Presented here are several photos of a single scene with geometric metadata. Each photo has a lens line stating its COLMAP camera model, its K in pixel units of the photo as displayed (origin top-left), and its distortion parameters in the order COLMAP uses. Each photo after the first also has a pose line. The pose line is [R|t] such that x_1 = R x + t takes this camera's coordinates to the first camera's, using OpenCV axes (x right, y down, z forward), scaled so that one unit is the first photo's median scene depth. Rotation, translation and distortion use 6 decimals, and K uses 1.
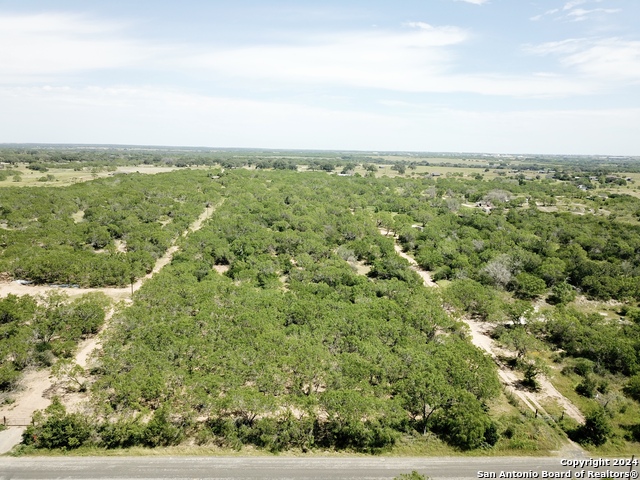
lens RADIAL K [[495.7, 0, 323.4], [0, 495.7, 241.4], [0, 0, 1]] dist [0.007015, 0.004167]
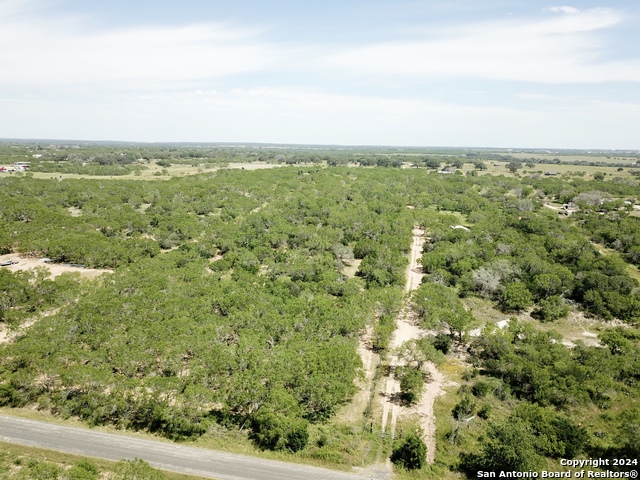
lens RADIAL K [[497.5, 0, 320.0], [0, 497.5, 240.0], [0, 0, 1]] dist [0.010607, 0.000690]
pose [[0.964891, 0.045670, -0.258651, 0.308034], [-0.045350, 0.998945, 0.007207, -0.002062], [0.258708, 0.004776, 0.965944, 0.042644]]
